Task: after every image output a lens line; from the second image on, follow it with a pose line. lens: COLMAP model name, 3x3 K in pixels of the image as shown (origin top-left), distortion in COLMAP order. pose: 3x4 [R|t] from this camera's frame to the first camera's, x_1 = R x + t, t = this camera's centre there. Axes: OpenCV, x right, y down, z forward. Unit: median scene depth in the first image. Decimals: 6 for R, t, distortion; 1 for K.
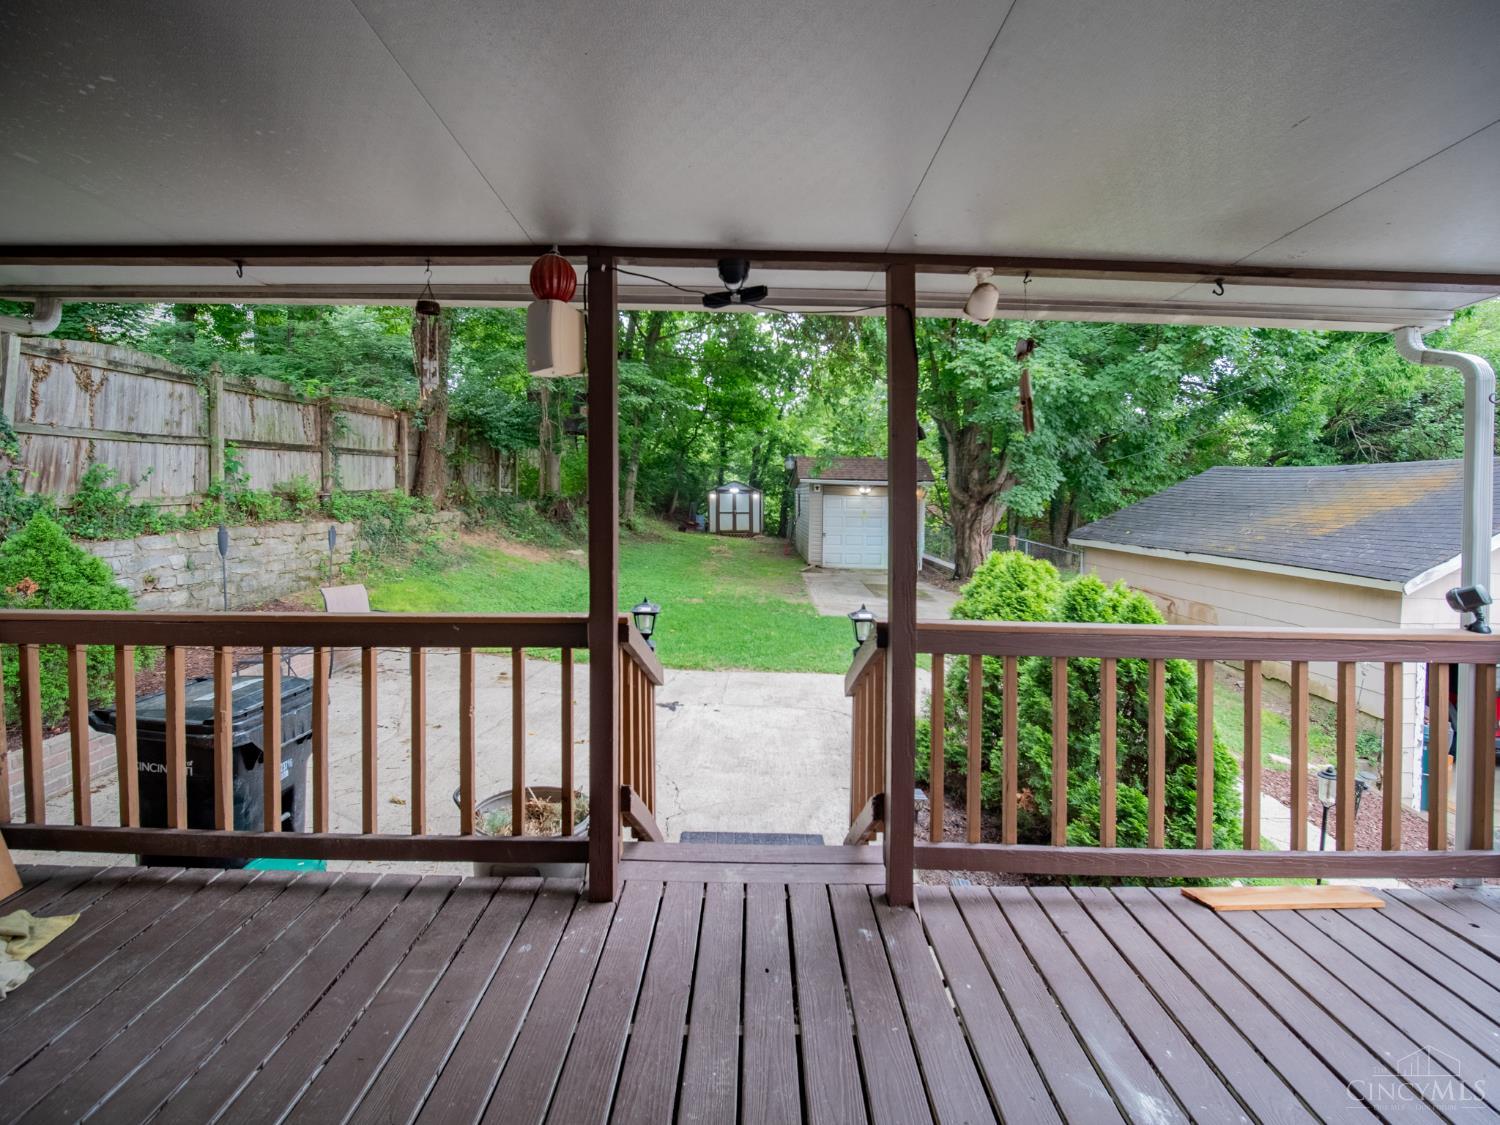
lens RADIAL K [[681.4, 0, 750.0], [0, 681.4, 562.5], [0, 0, 1]] dist [-0.001252, -0.000312]
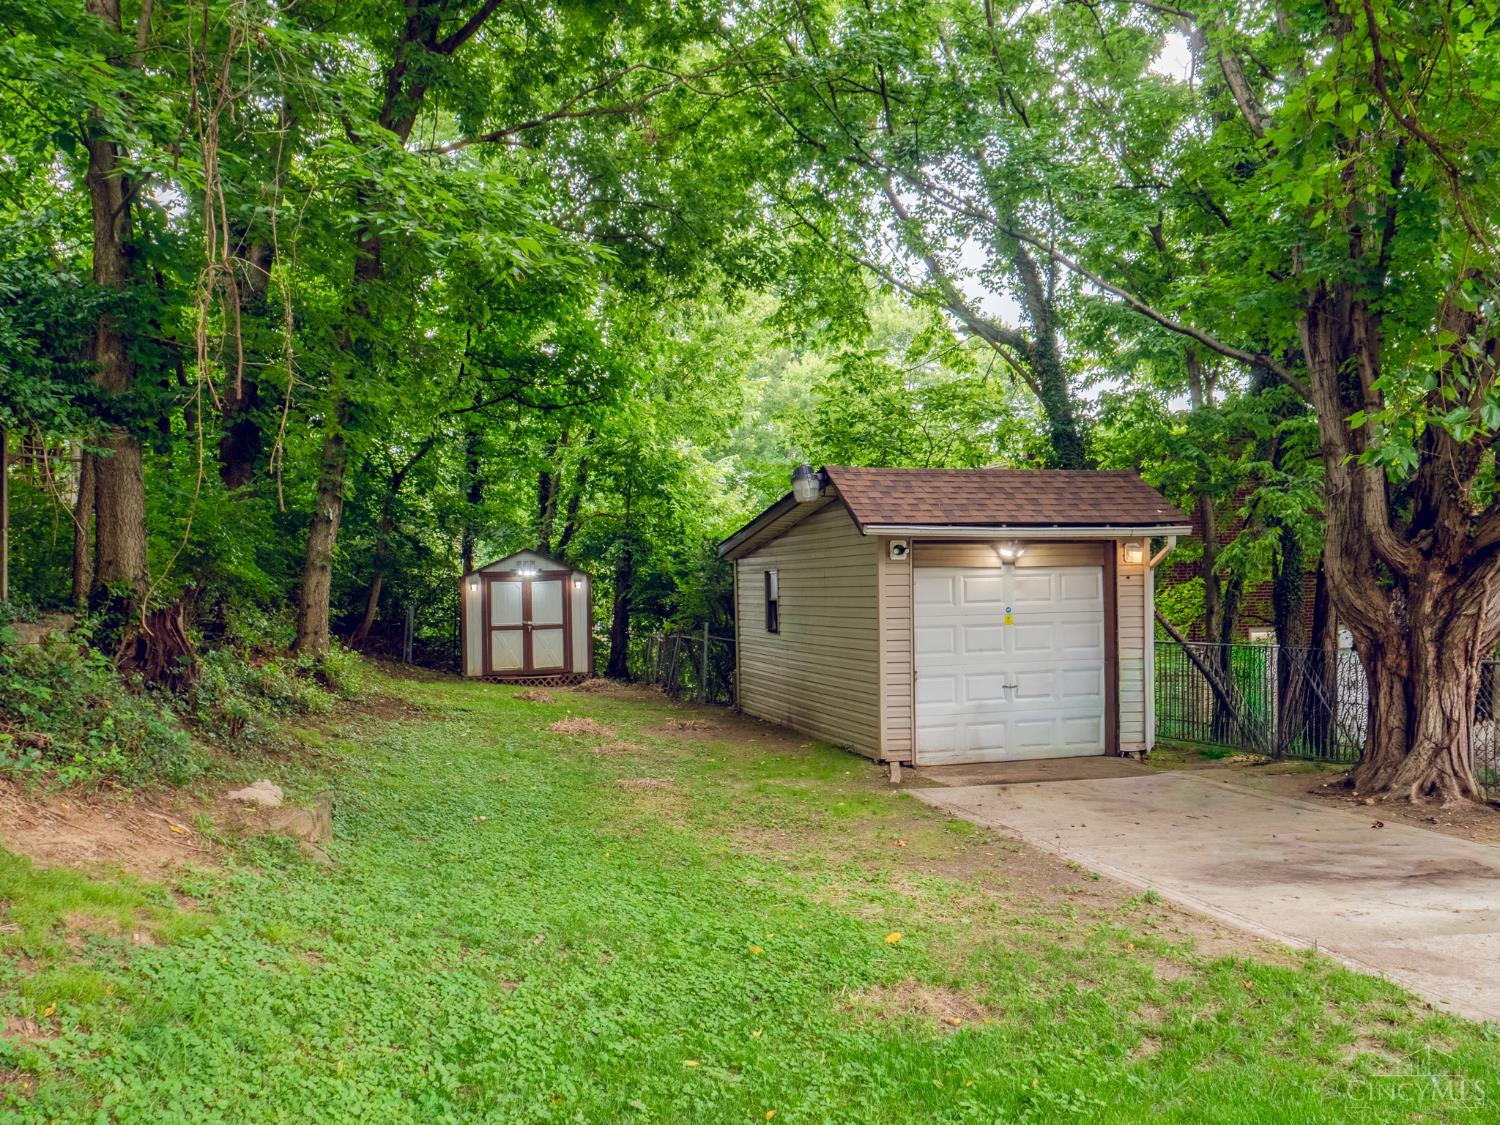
lens RADIAL K [[1263.6, 0, 750.0], [0, 1263.6, 562.5], [0, 0, 1]] dist [0.004690, 0.001994]
pose [[0.962797, -0.029028, 0.268664, -0.134517], [0.060467, 0.992146, -0.109497, -0.026460], [-0.263375, 0.121668, 0.956990, 0.299966]]
